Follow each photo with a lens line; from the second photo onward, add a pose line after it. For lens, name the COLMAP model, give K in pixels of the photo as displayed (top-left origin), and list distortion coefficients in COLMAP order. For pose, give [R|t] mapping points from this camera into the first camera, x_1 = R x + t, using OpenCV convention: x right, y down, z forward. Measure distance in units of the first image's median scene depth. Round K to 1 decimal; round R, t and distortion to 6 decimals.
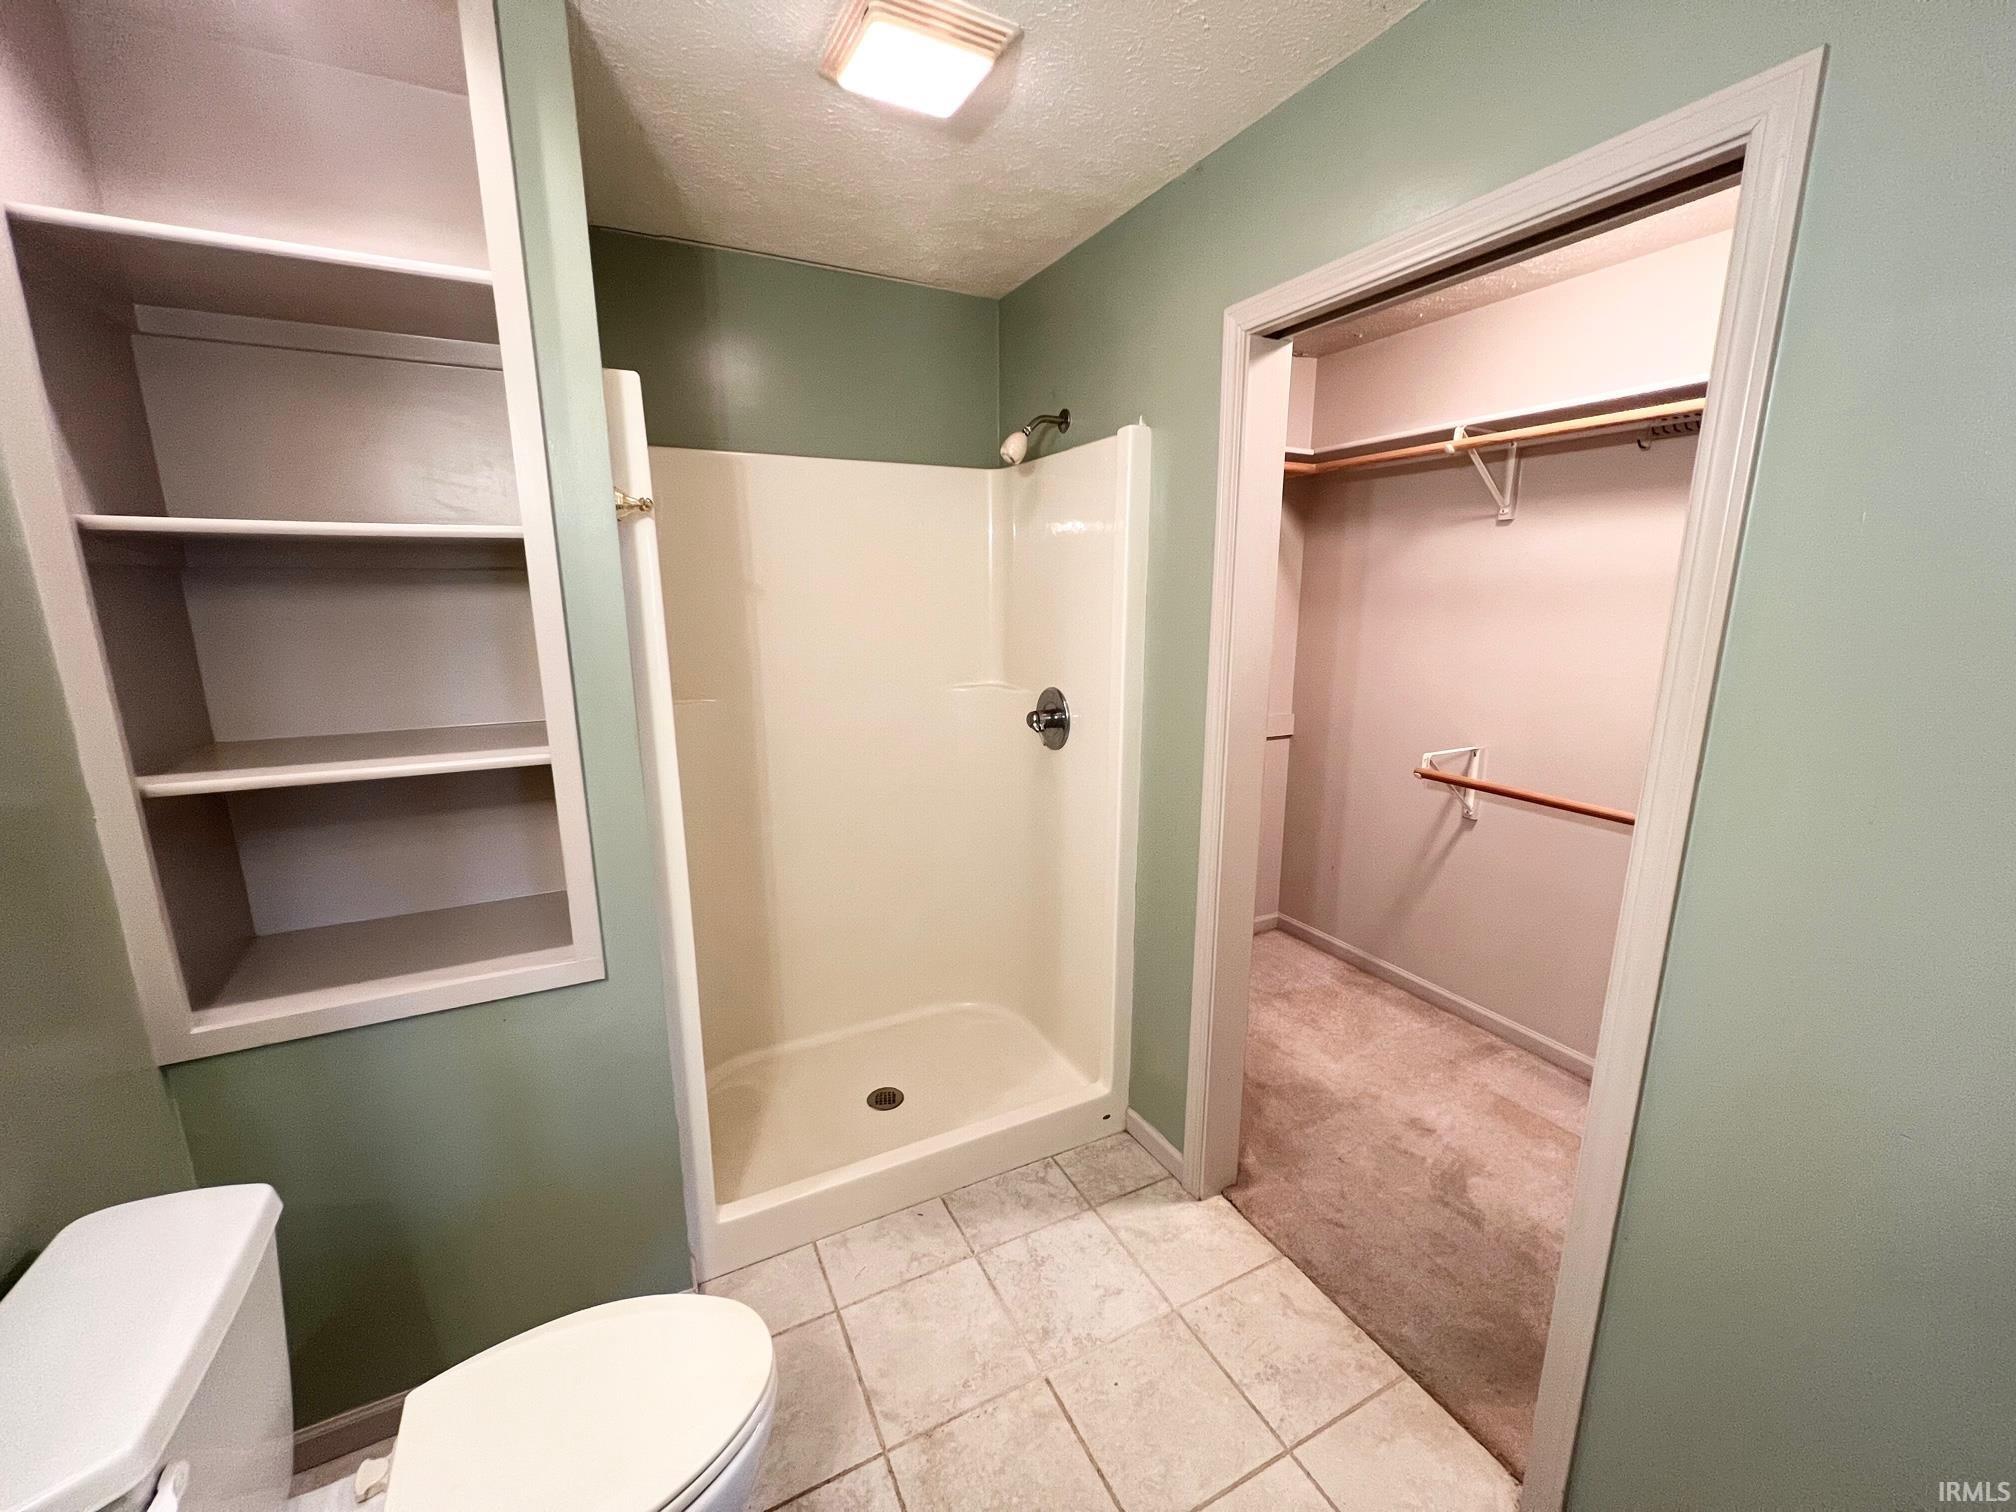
lens RADIAL K [[802.3, 0, 1008.0], [0, 802.3, 756.0], [0, 0, 1]] dist [0.002619, 0.000562]
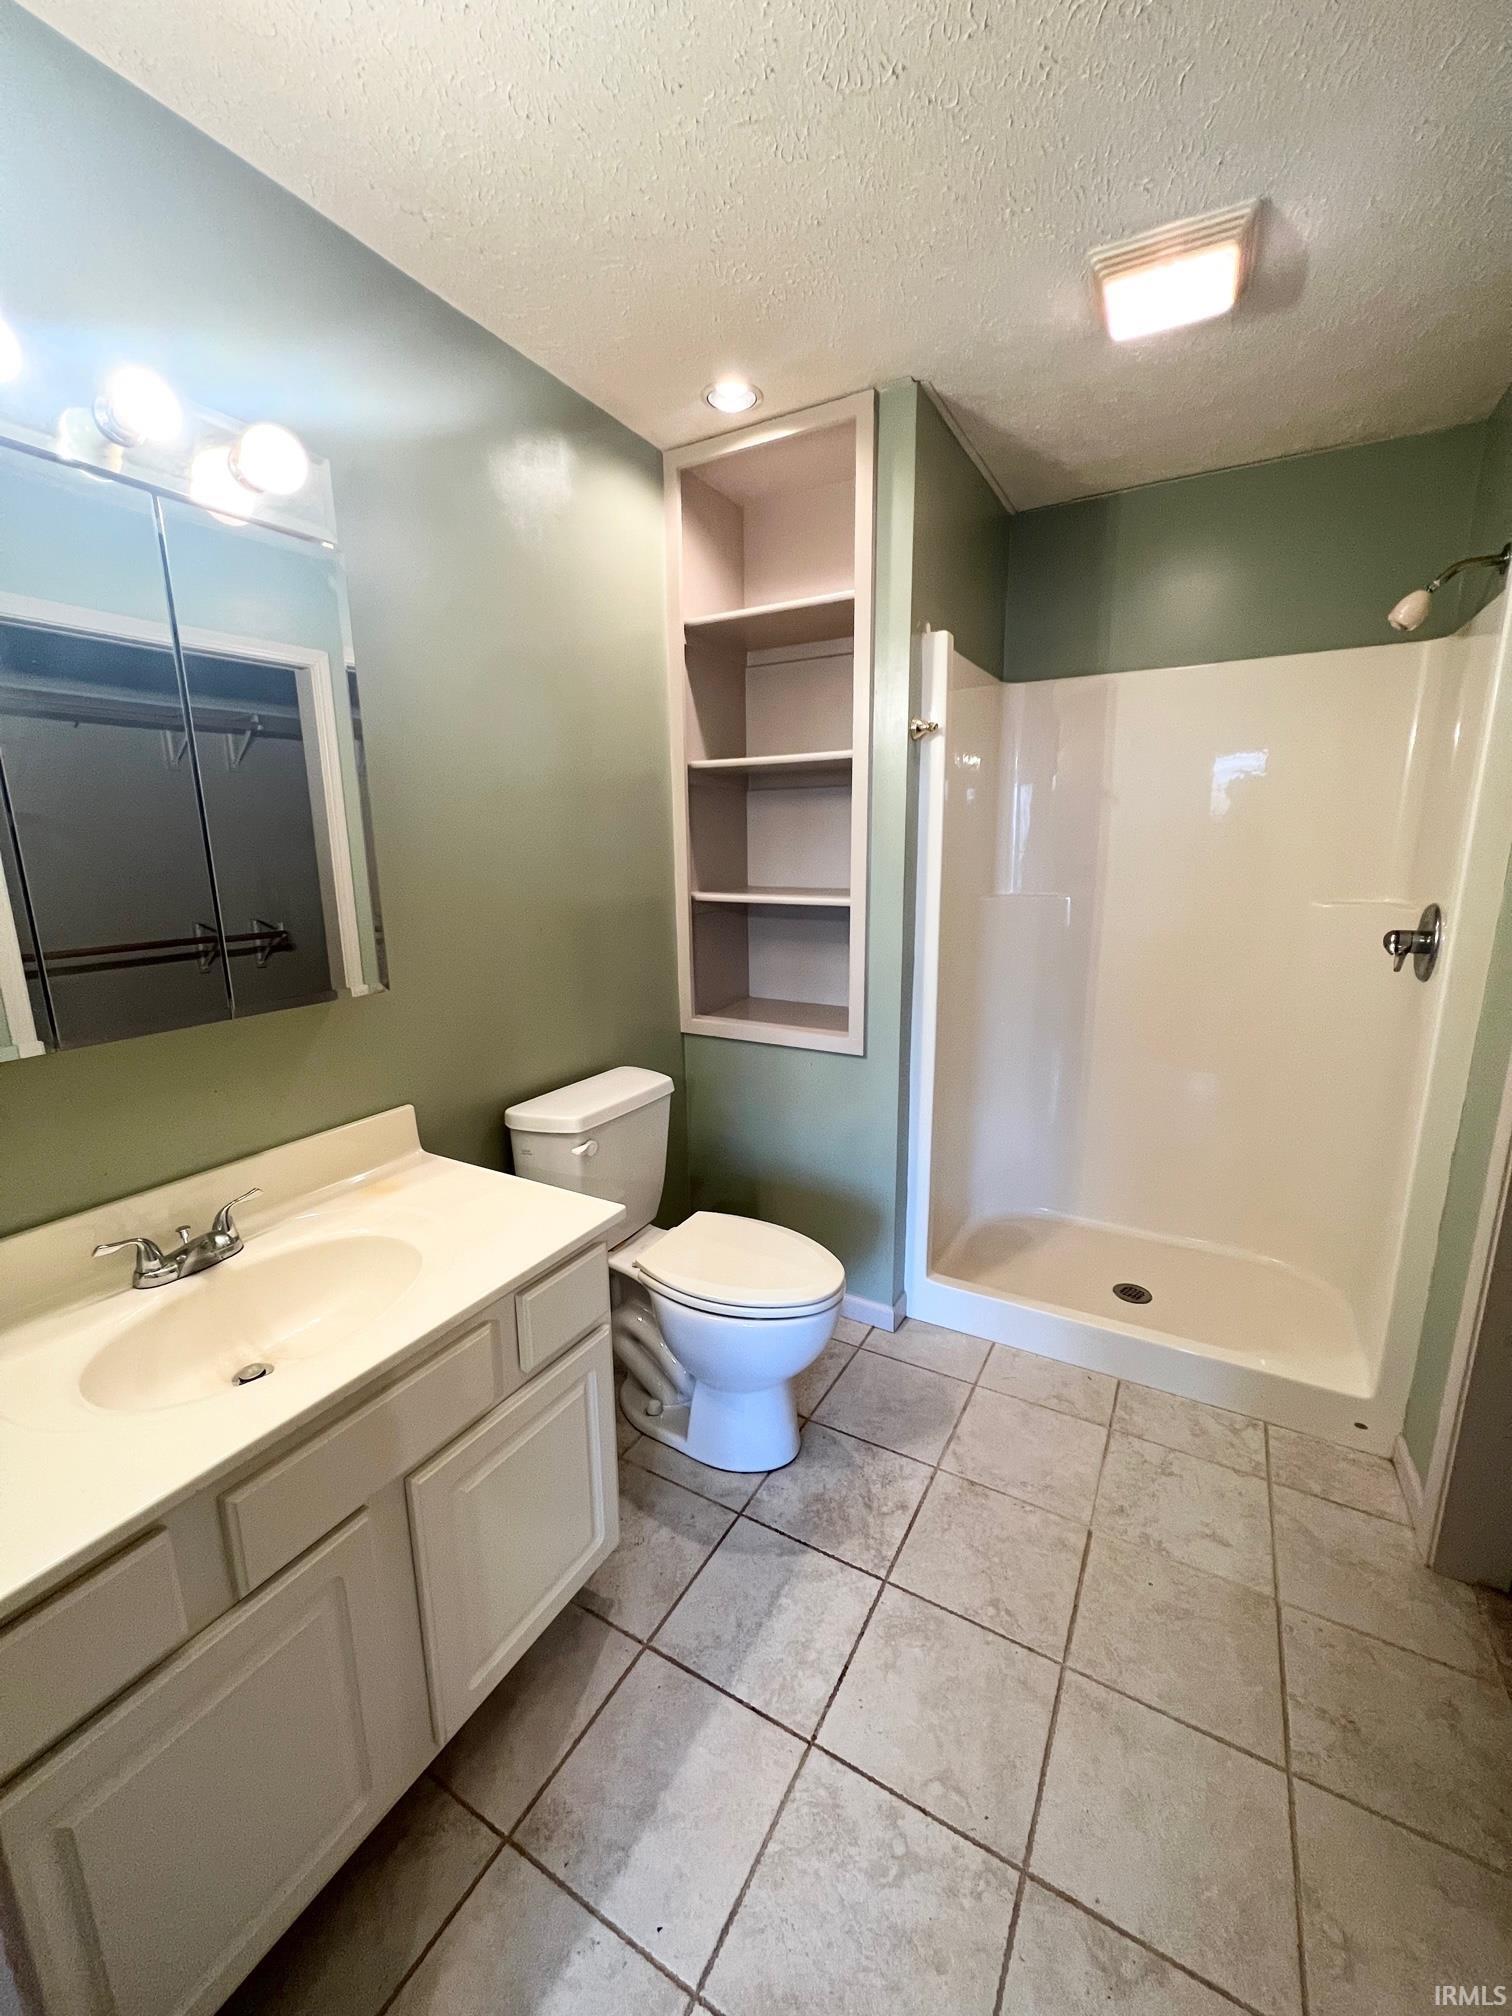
lens RADIAL K [[802.3, 0, 756.0], [0, 802.3, 1008.0], [0, 0, 1]] dist [0.002619, 0.000562]
pose [[0.550978, 0.170742, -0.816866, 0.569497], [-0.160151, 0.982286, 0.097295, 0.074877], [0.819008, 0.077214, 0.568563, -0.006385]]
